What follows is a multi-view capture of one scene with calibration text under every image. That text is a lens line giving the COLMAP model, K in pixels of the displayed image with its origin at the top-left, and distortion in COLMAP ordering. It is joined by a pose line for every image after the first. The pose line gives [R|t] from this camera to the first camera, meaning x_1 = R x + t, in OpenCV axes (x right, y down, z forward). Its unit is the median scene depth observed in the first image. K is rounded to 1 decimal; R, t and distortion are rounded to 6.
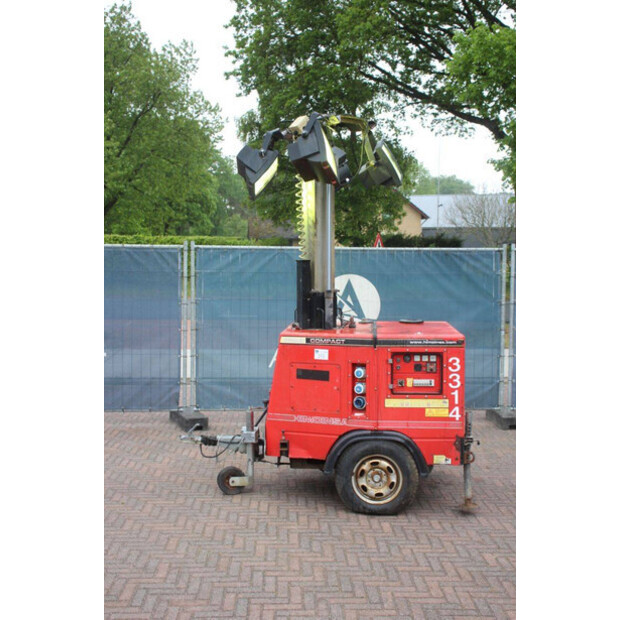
lens RADIAL K [[778.0, 0, 310.0], [0, 778.0, 310.0], [0, 0, 1]] dist [0.027103, 0.076672]
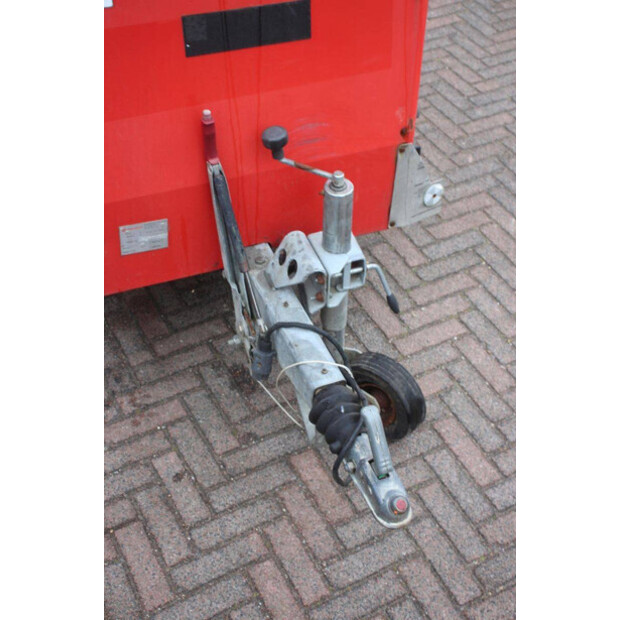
lens RADIAL K [[908.4, 0, 310.0], [0, 908.4, 310.0], [0, 0, 1]] dist [0.034999, 0.054904]
pose [[-0.456218, -0.635079, 0.623330, -0.309818], [0.006233, 0.698177, 0.715898, -0.058947], [-0.889846, 0.330491, -0.314563, 1.223721]]
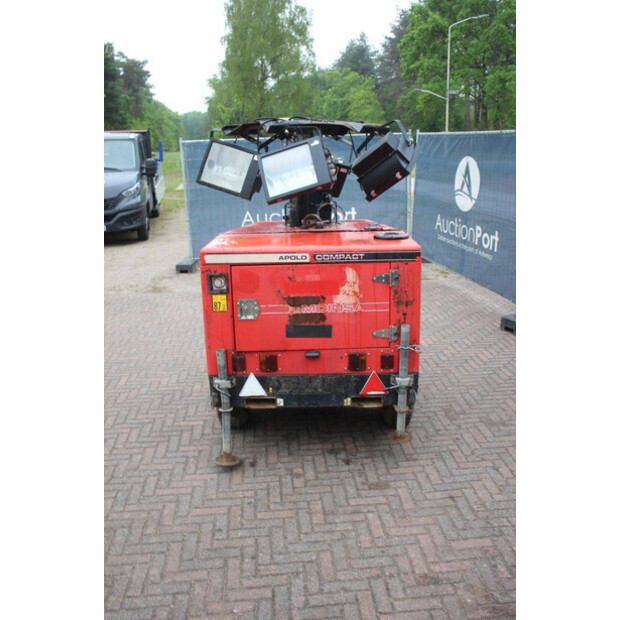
lens RADIAL K [[593.9, 0, 310.0], [0, 593.9, 310.0], [0, 0, 1]] dist [-0.084362, 0.019723]
pose [[0.059097, 0.260467, -0.963672, 0.771368], [-0.046993, 0.965015, 0.257949, -0.064610], [0.997146, 0.030042, 0.069270, 1.052401]]
